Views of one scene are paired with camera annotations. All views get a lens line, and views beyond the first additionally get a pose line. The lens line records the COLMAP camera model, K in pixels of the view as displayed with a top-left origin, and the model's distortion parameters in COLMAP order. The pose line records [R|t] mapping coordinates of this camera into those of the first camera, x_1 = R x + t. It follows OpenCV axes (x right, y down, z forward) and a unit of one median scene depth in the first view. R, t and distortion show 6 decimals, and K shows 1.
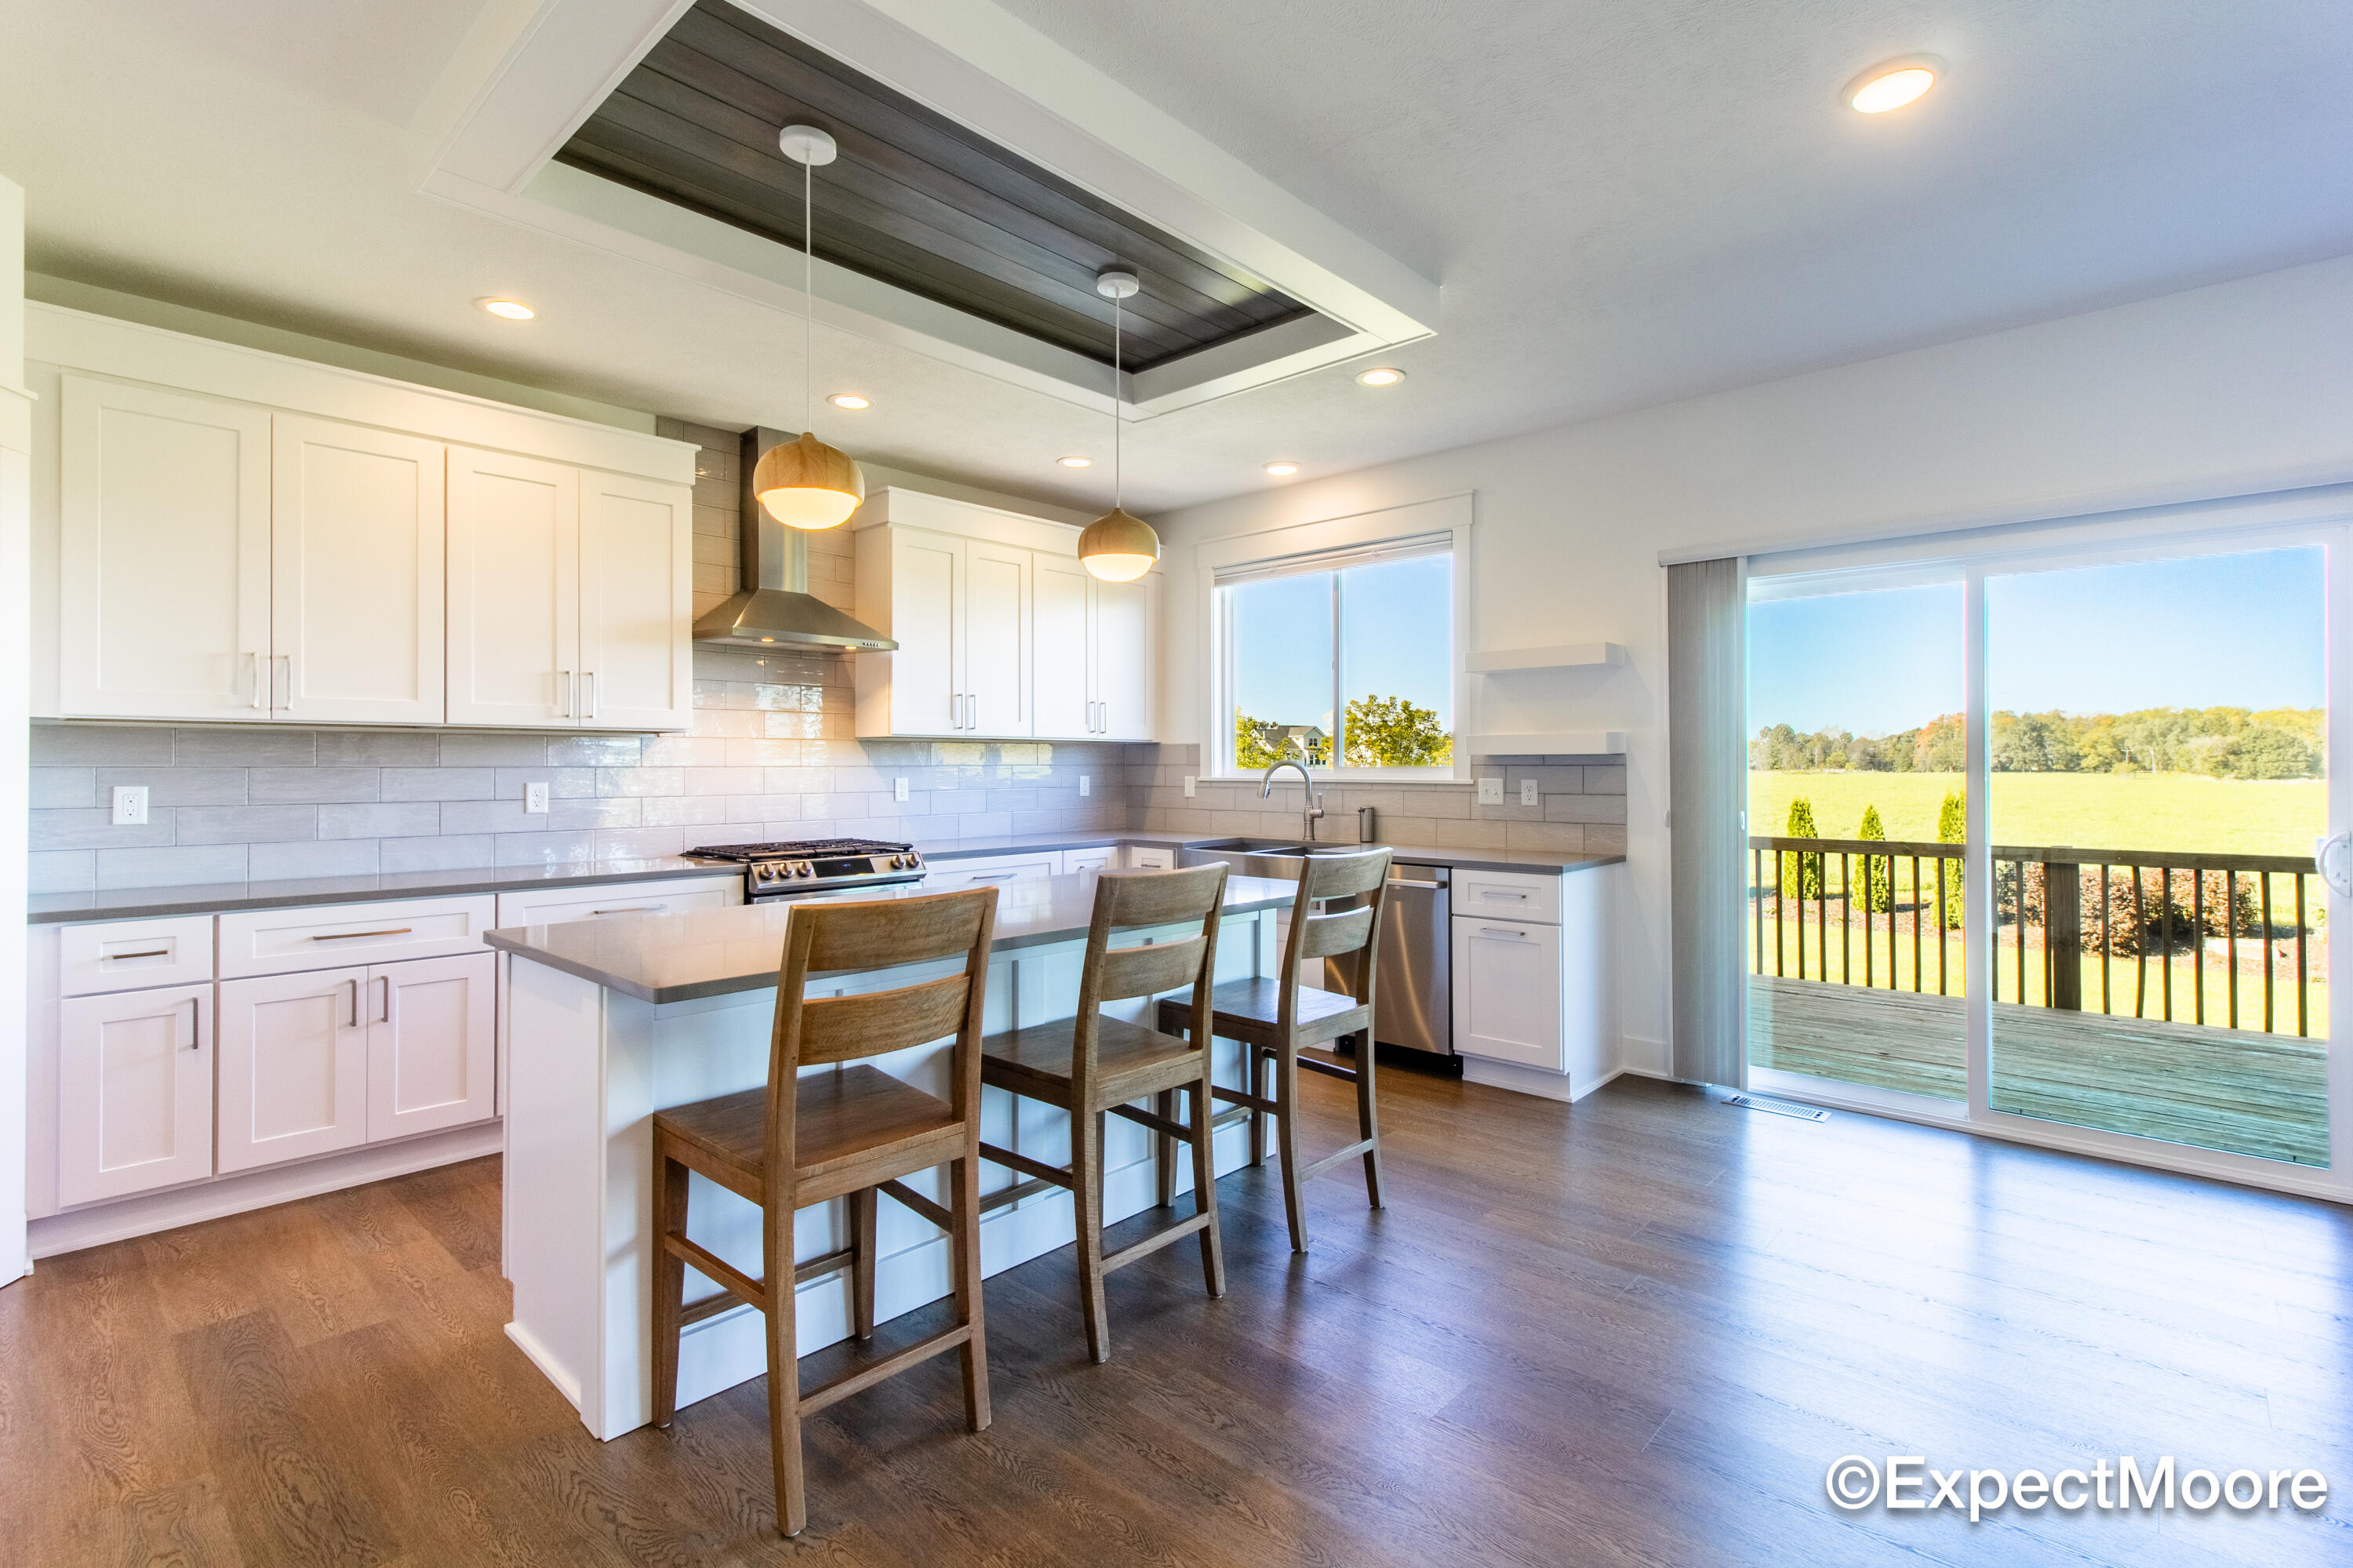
lens RADIAL K [[1095.5, 0, 1169.4], [0, 1095.5, 760.6], [0, 0, 1]] dist [-0.000113, -0.000035]
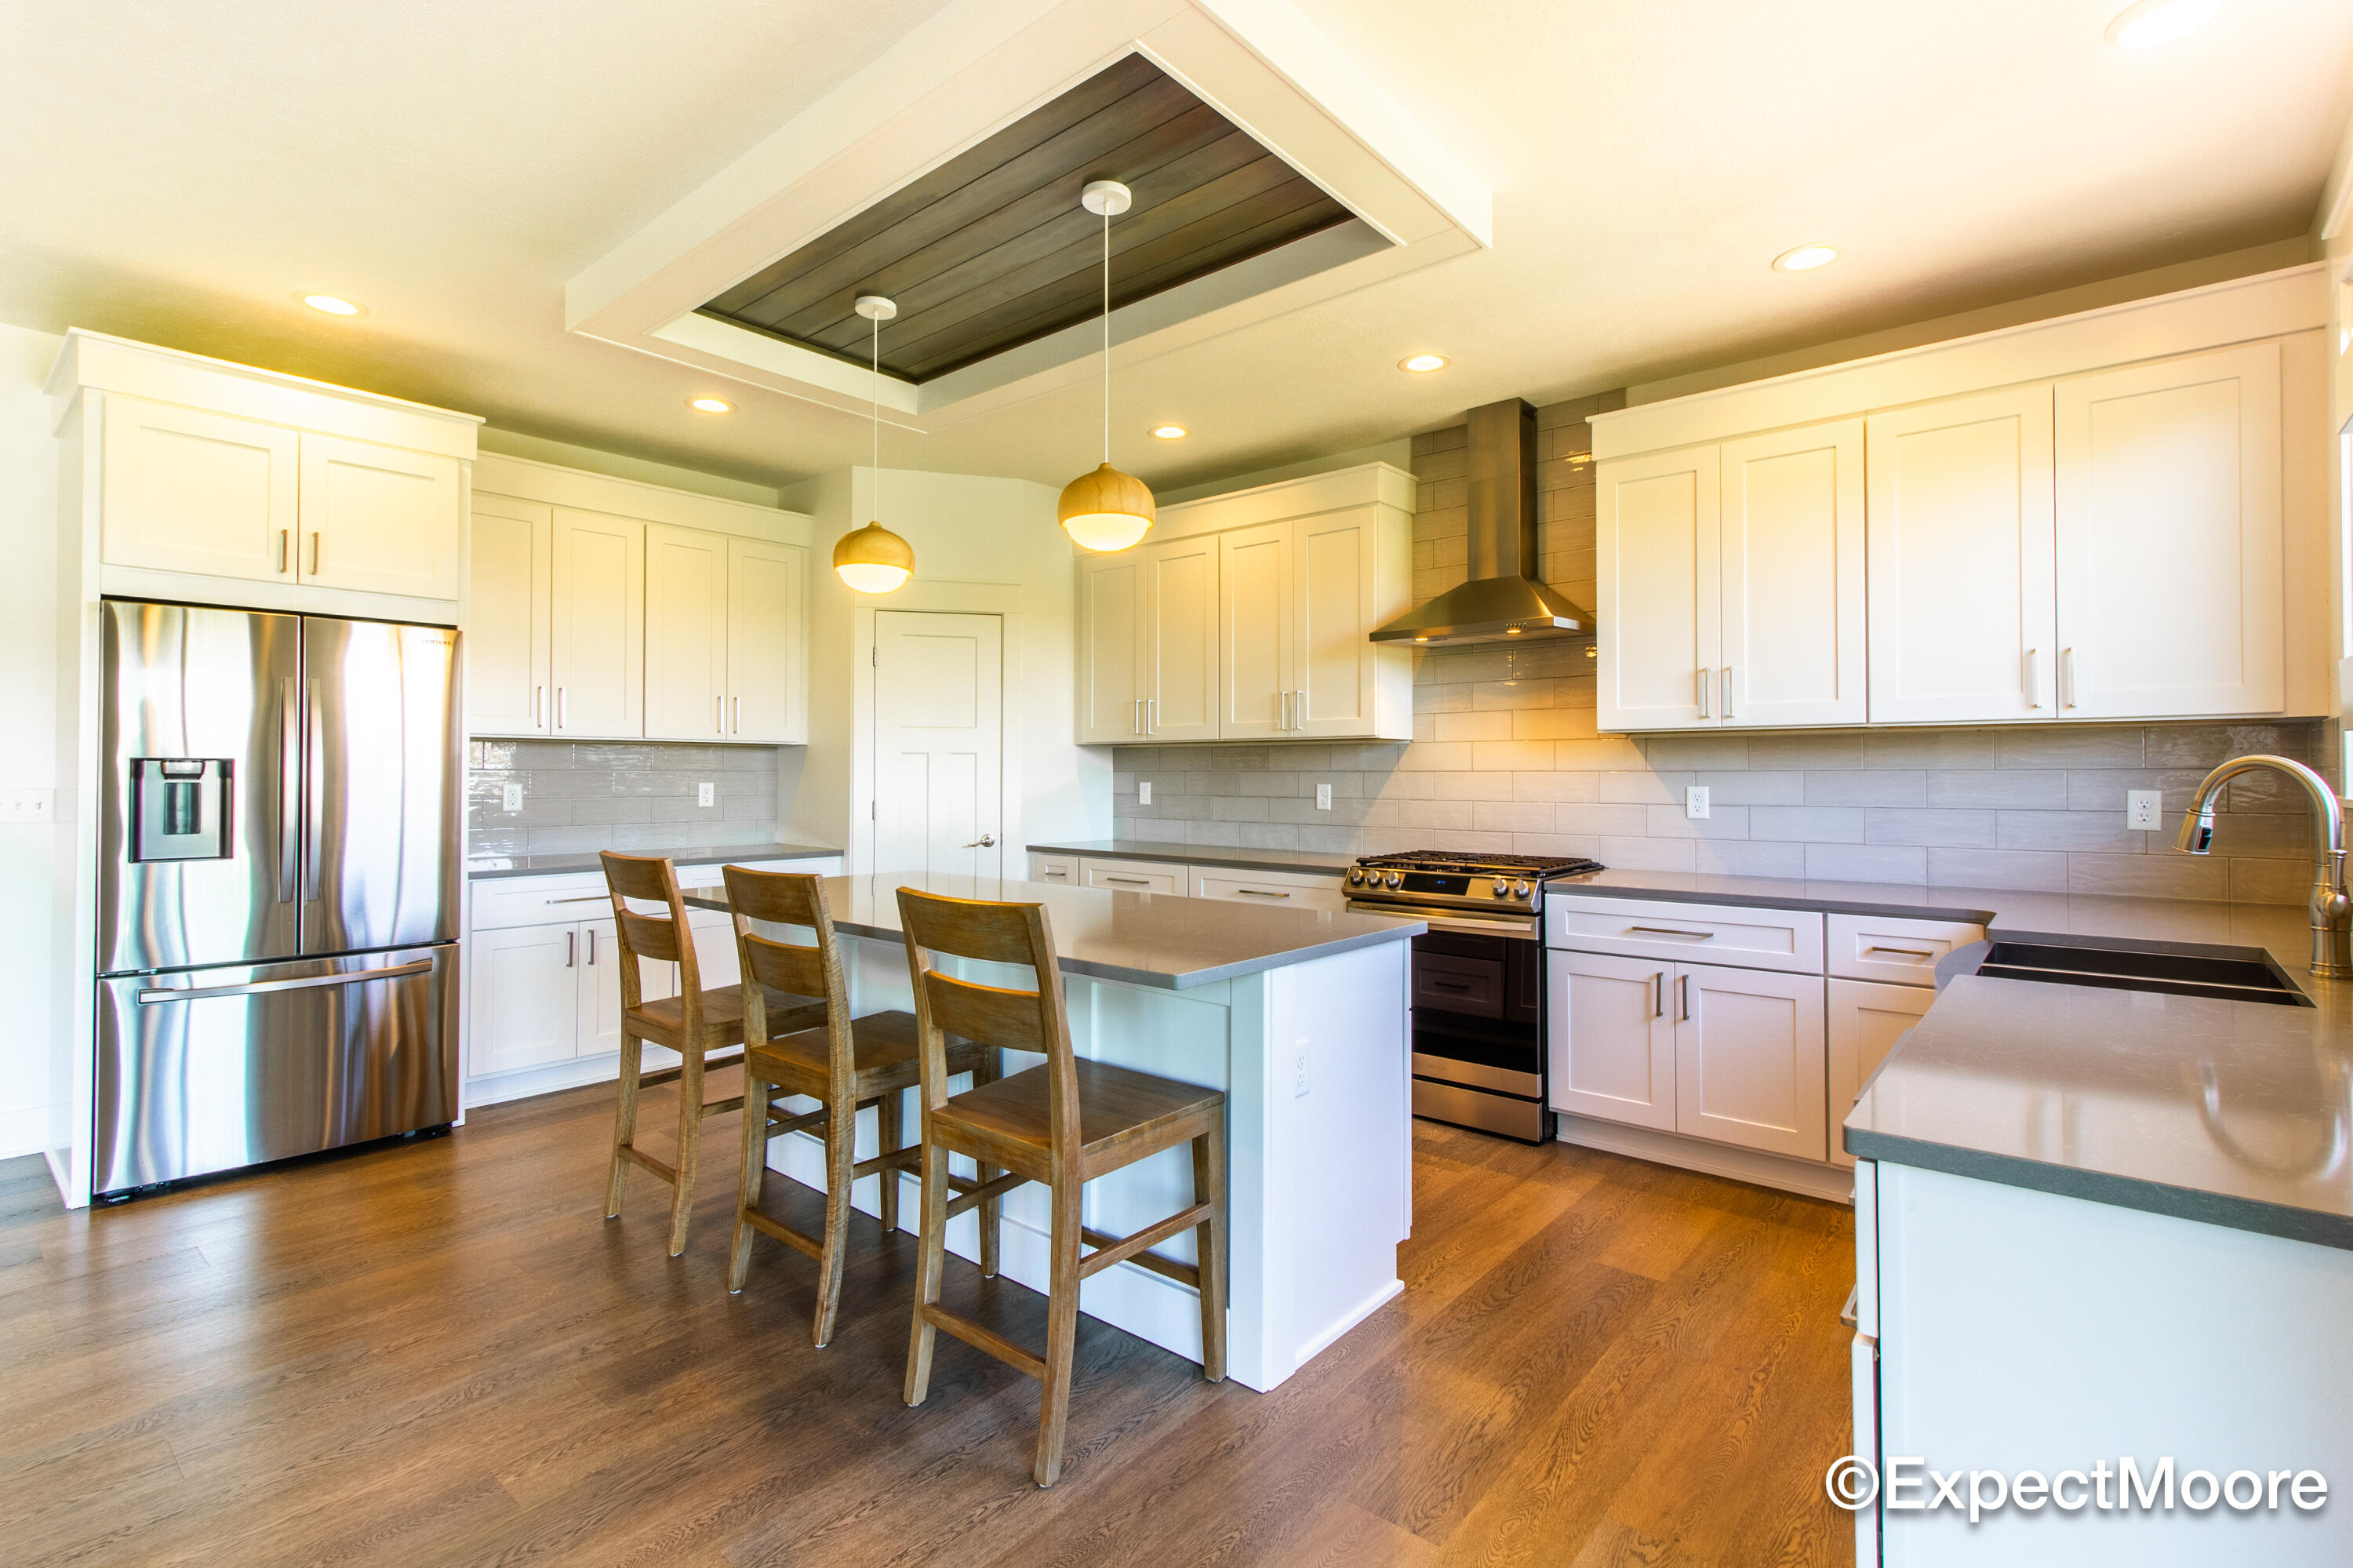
lens RADIAL K [[1102.0, 0, 1131.7], [0, 1102.0, 769.9], [0, 0, 1]] dist [0.001598, 0.000413]
pose [[0.032089, 0.001526, -0.999484, 0.560172], [0.004385, 0.999989, 0.001667, 0.001660], [0.999475, -0.004436, 0.032082, 0.681754]]
